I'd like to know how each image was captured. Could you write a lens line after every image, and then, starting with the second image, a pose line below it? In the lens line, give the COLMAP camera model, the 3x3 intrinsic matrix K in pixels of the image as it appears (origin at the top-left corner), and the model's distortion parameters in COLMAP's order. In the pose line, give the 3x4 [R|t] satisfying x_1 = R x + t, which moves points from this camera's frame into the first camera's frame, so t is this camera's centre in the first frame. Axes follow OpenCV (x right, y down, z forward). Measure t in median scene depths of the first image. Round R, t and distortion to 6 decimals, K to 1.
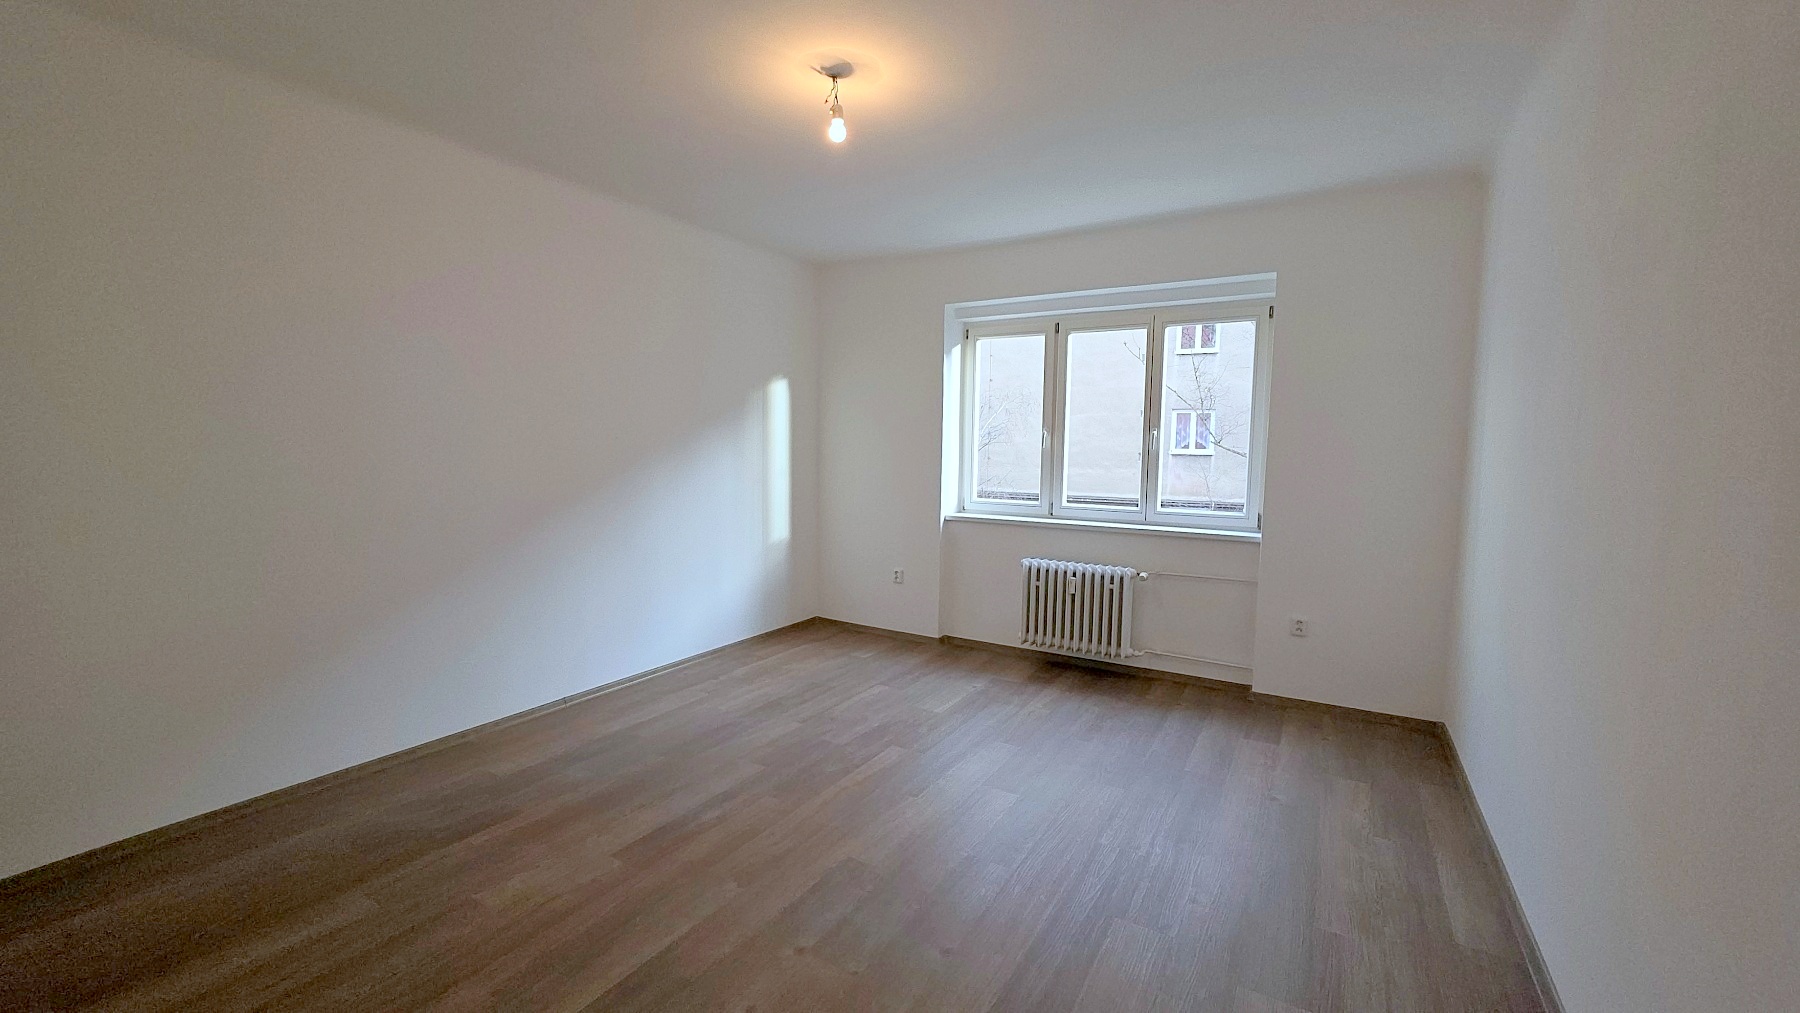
lens RADIAL K [[718.5, 0, 891.7], [0, 718.5, 506.7], [0, 0, 1]] dist [-0.000334, 0.000075]
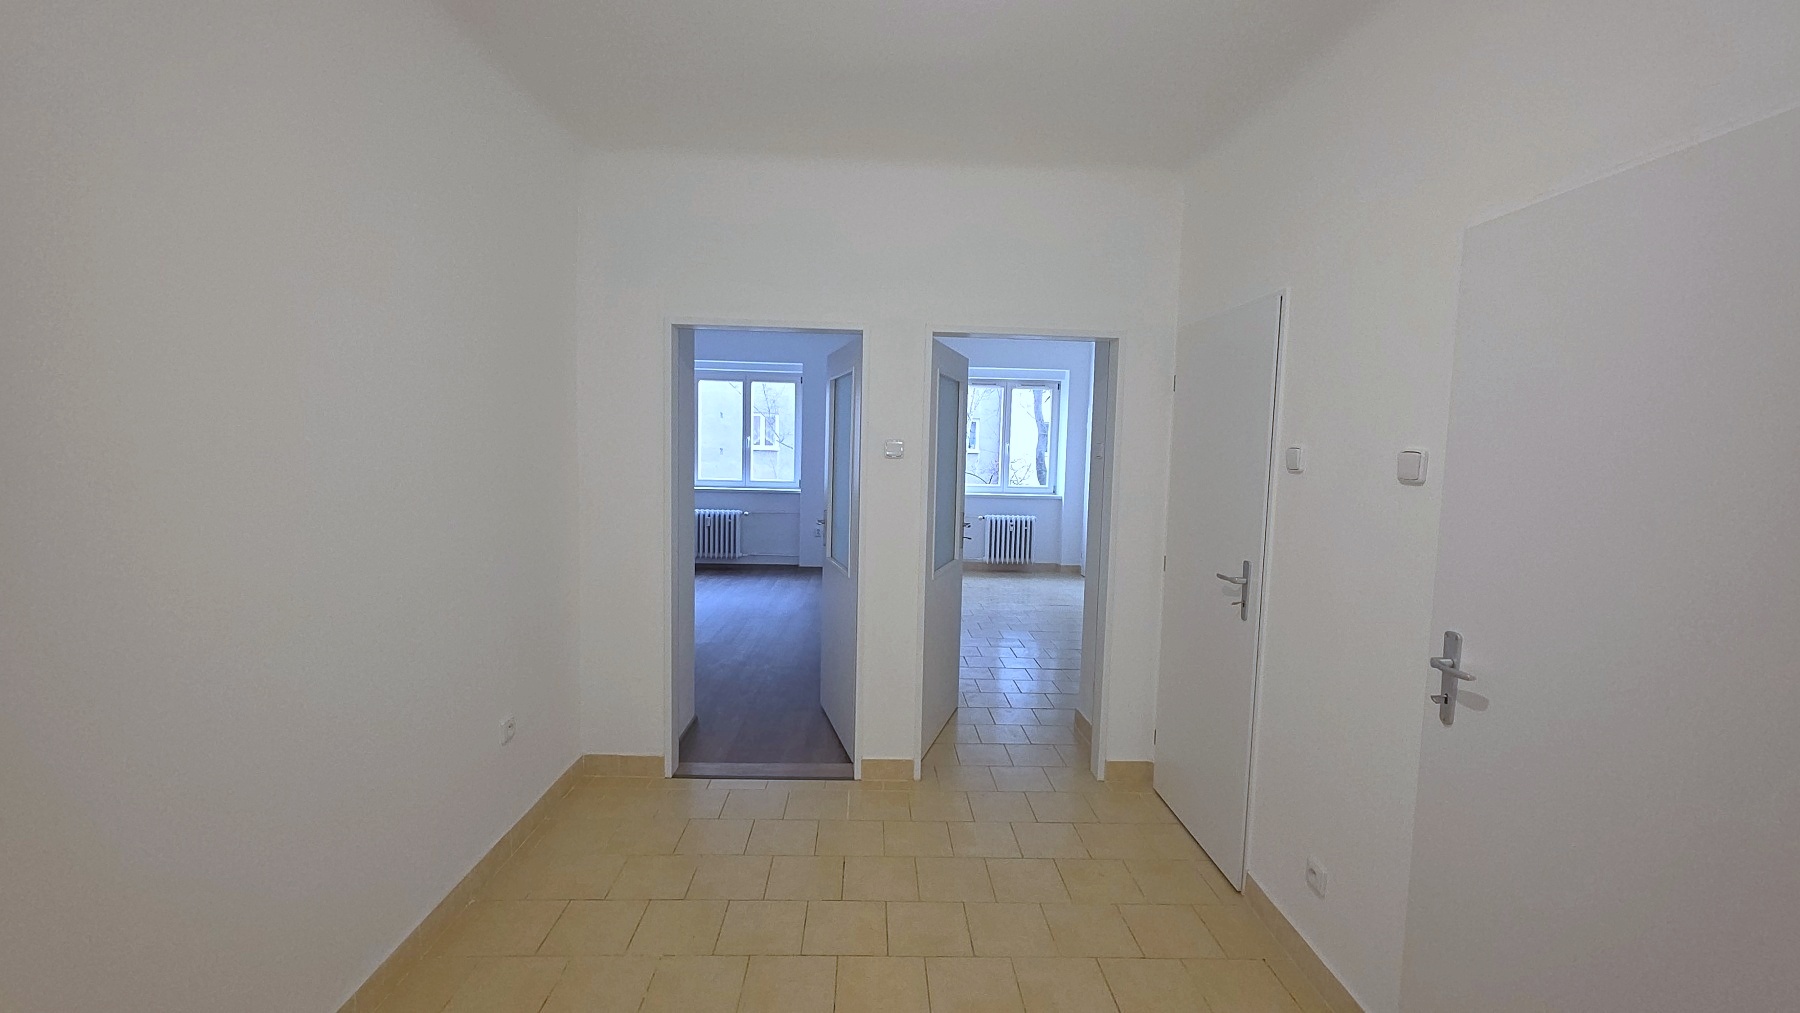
lens RADIAL K [[718.5, 0, 895.9], [0, 718.5, 503.5], [0, 0, 1]] dist [-0.000334, 0.000075]
pose [[0.835673, -0.033195, 0.548224, -0.347035], [0.031575, 0.999425, 0.012385, 0.056106], [-0.548319, 0.006961, 0.836240, -0.779117]]
